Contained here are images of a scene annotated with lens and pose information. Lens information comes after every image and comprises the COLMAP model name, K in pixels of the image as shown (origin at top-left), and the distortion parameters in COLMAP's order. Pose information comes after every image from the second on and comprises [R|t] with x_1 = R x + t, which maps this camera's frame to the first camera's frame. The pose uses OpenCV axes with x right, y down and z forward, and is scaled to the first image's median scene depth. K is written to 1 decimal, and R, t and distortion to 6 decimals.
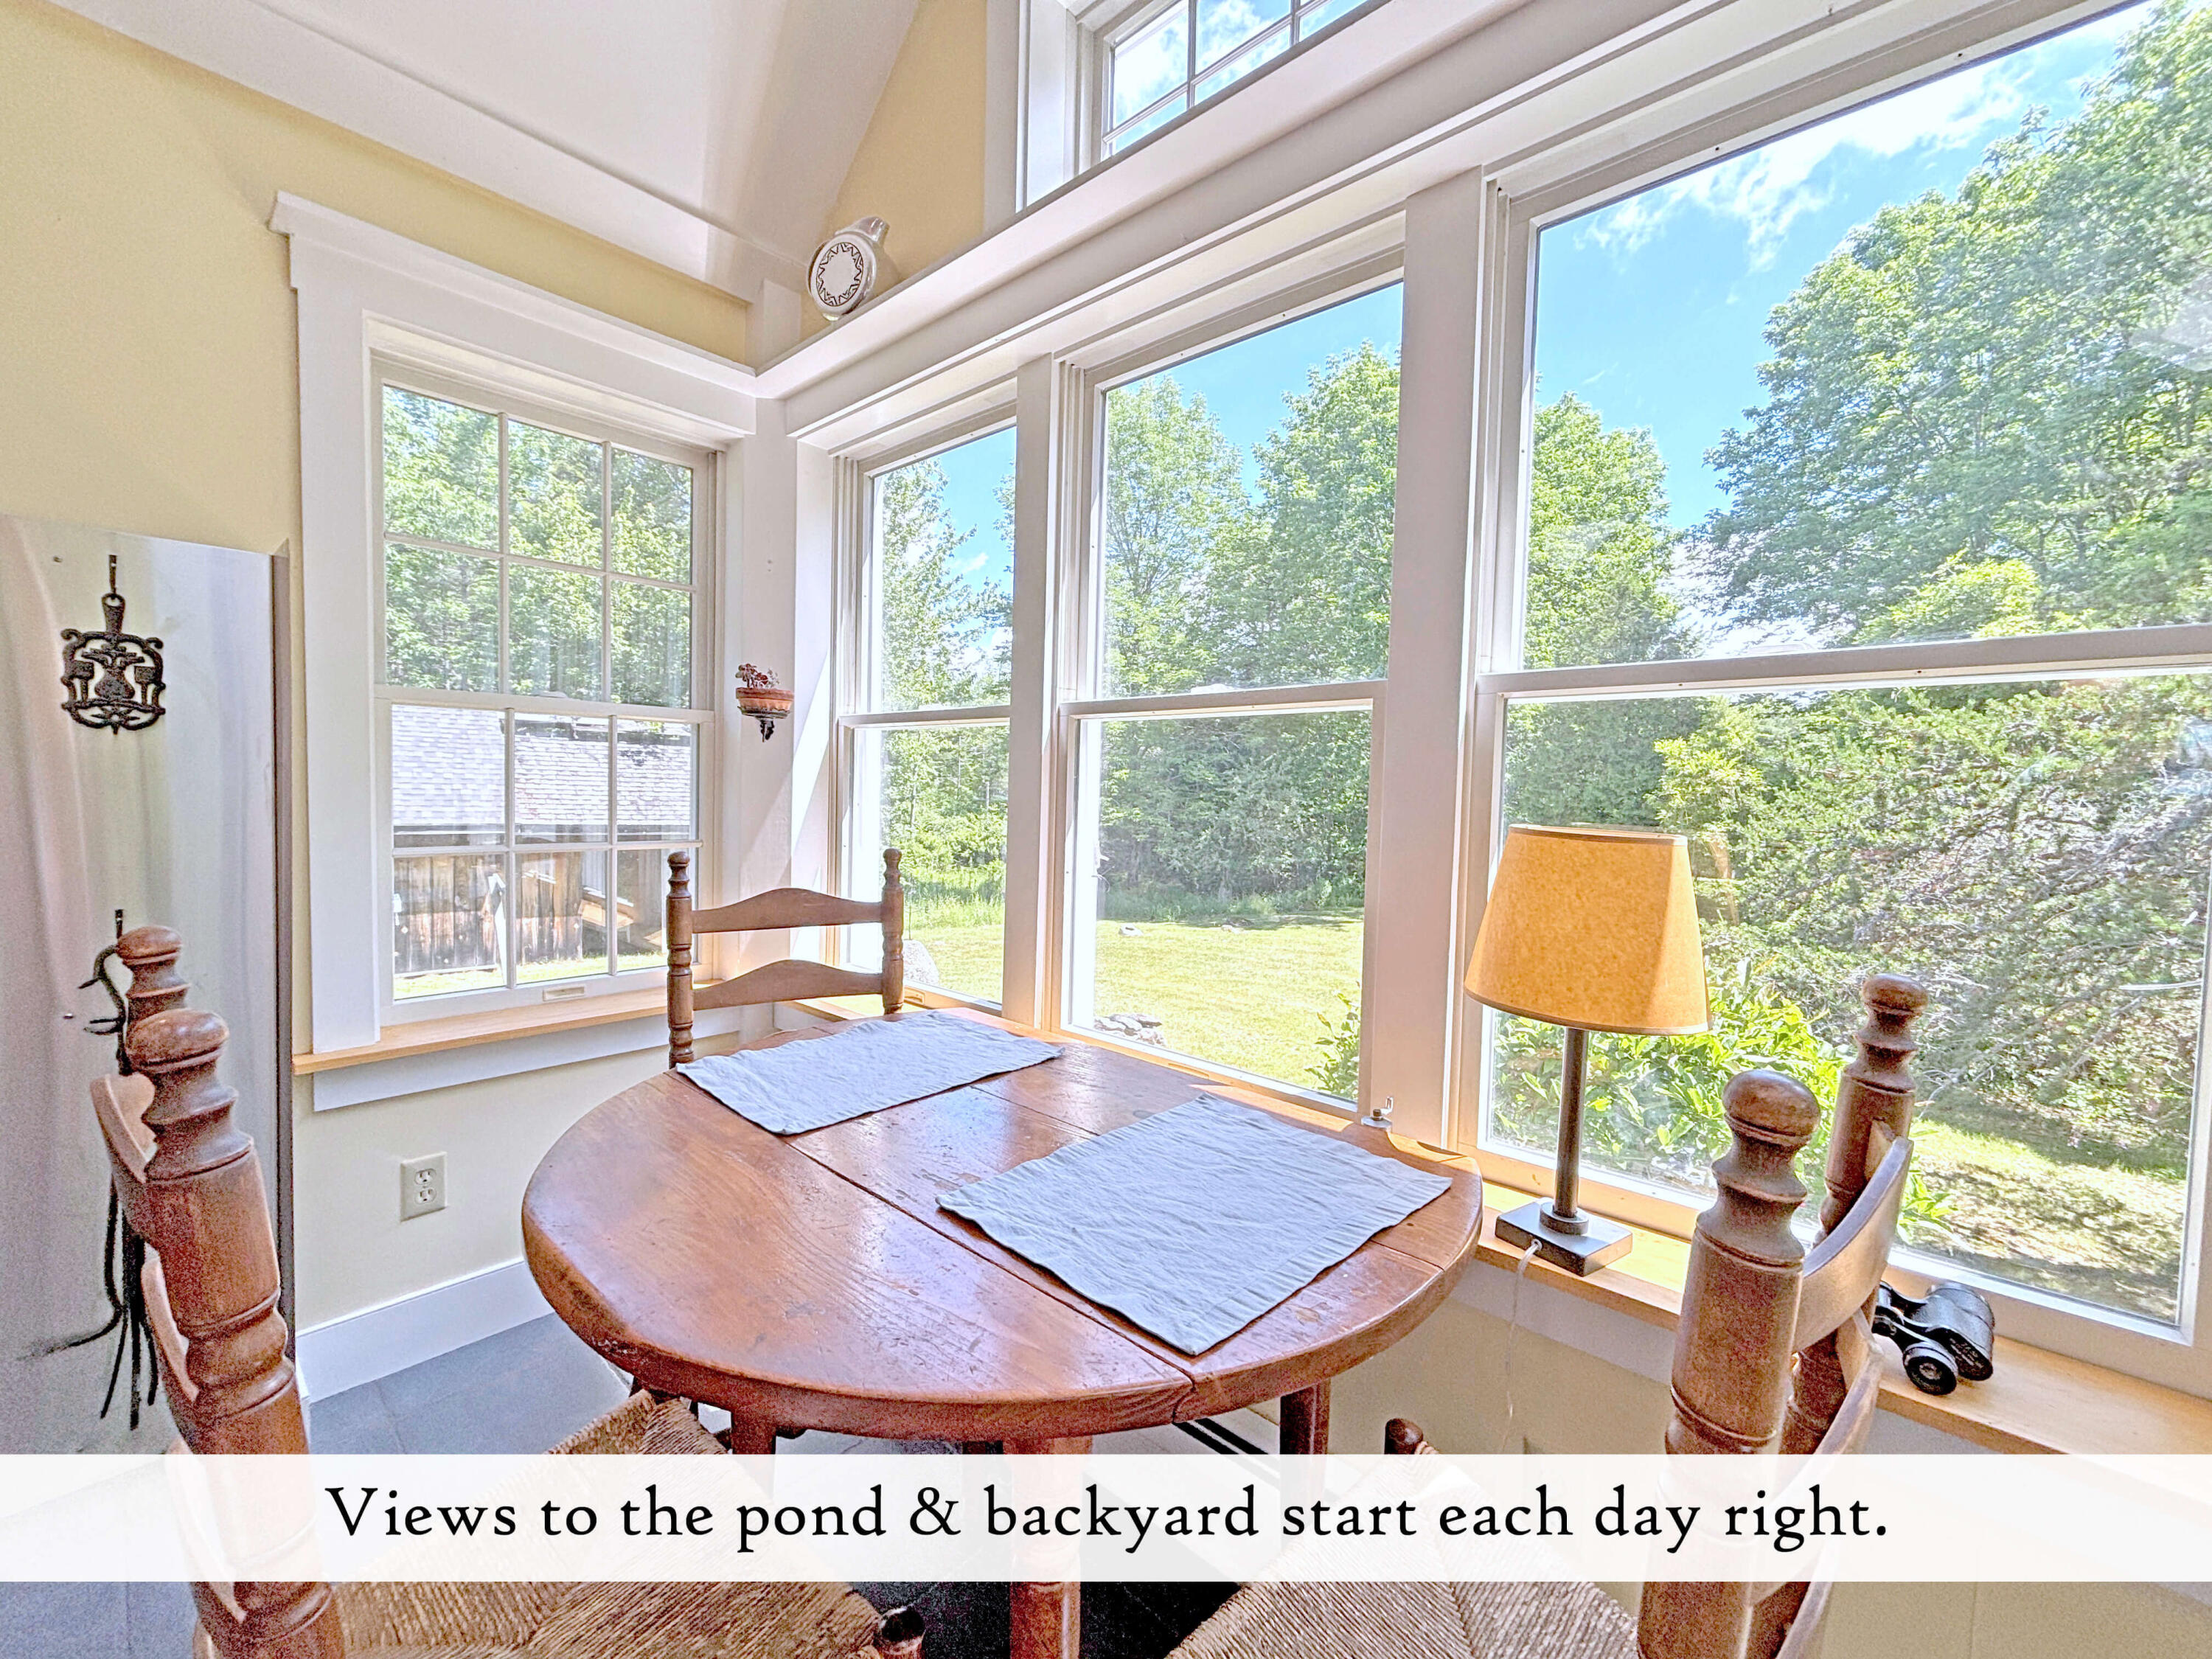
lens RADIAL K [[880.7, 0, 1106.0], [0, 880.7, 829.5], [0, 0, 1]] dist [-0.002473, -0.000002]
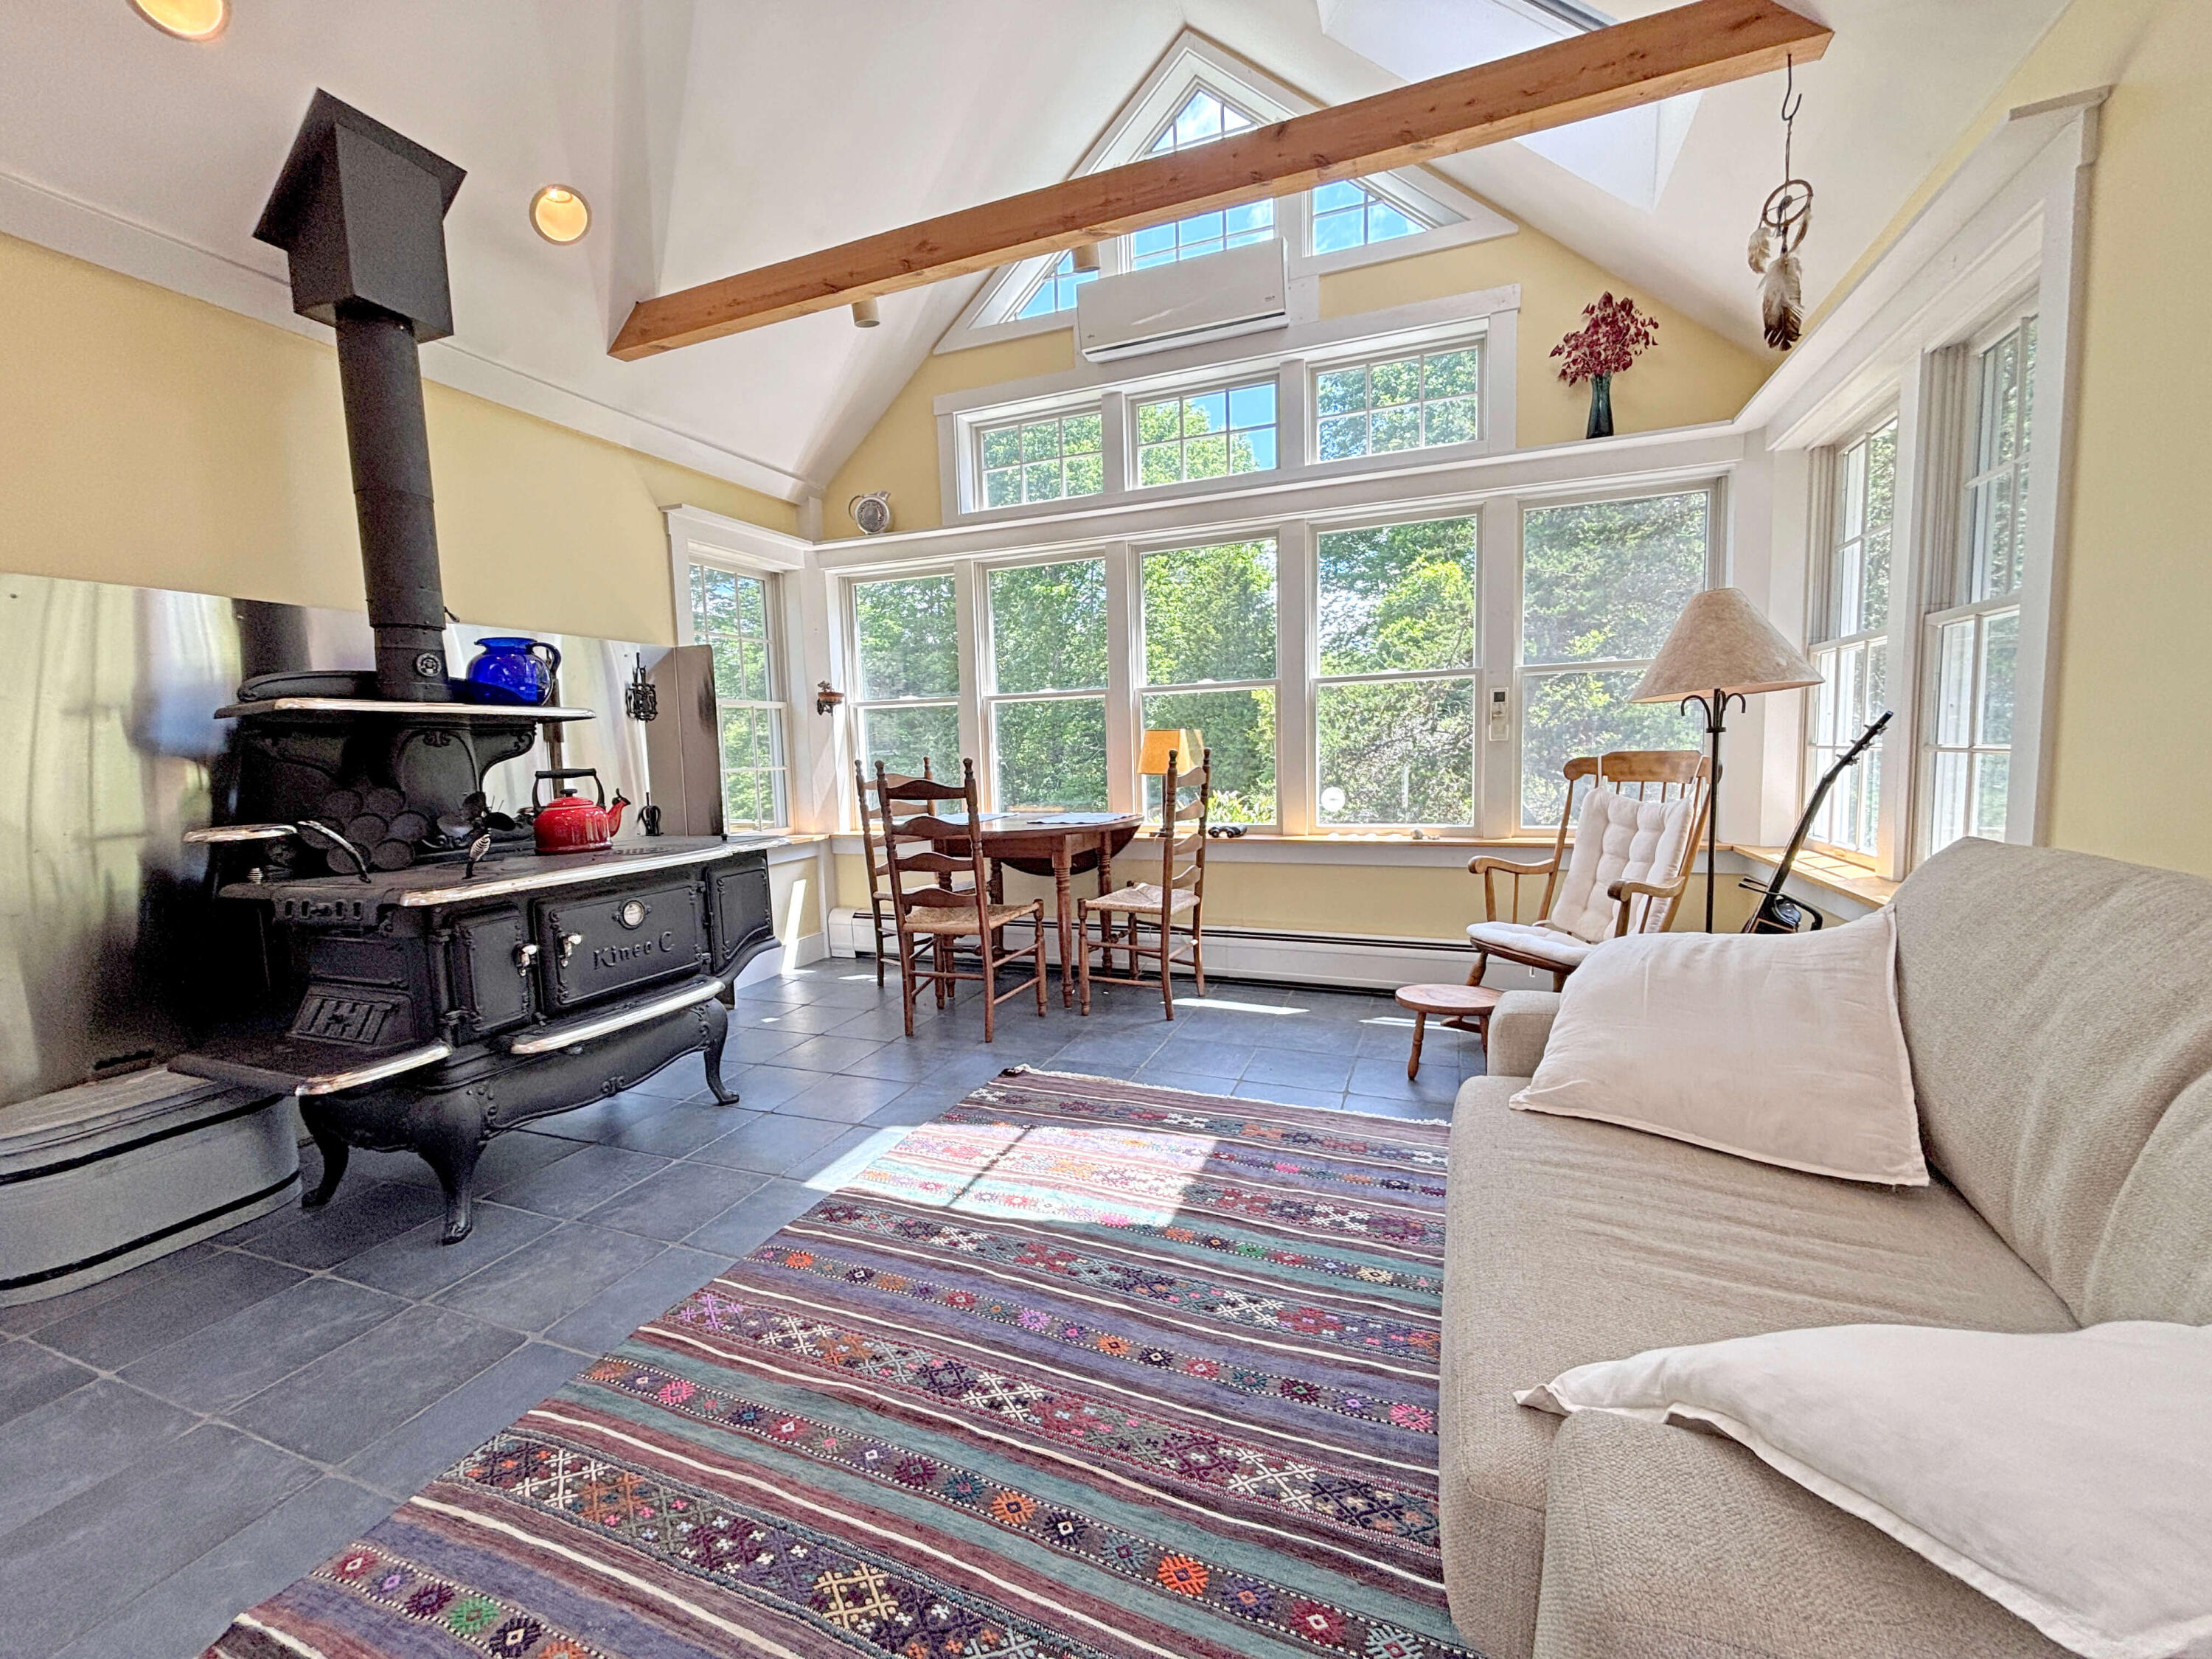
lens RADIAL K [[880.7, 0, 1106.0], [0, 880.7, 829.5], [0, 0, 1]] dist [-0.002473, -0.000002]
pose [[0.929848, -0.088783, 0.357071, -0.204280], [0.071713, 0.995571, 0.060794, 0.033277], [-0.360887, -0.030923, 0.932097, -0.465552]]
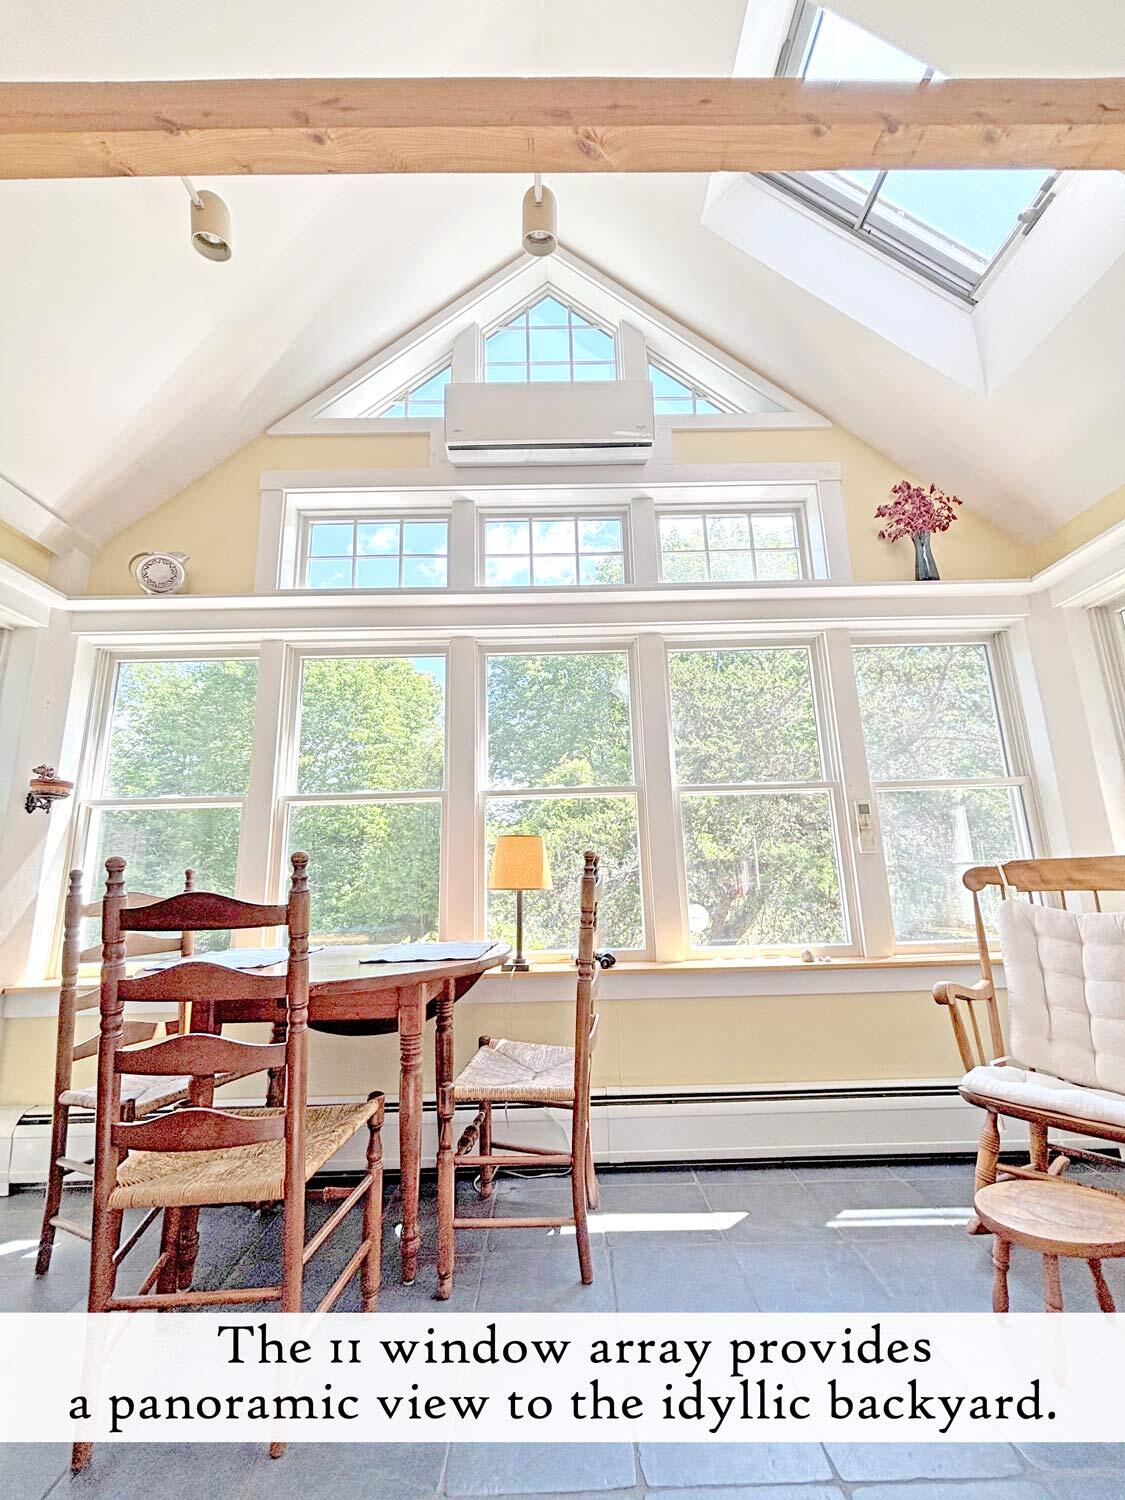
lens RADIAL K [[597.2, 0, 562.5], [0, 597.2, 750.0], [0, 0, 1]] dist [-0.002473, -0.000002]
pose [[0.726973, 0.097837, 0.679660, -0.164901], [0.078740, 0.971391, -0.224053, 0.035716], [-0.682136, 0.216397, 0.698472, -0.141557]]
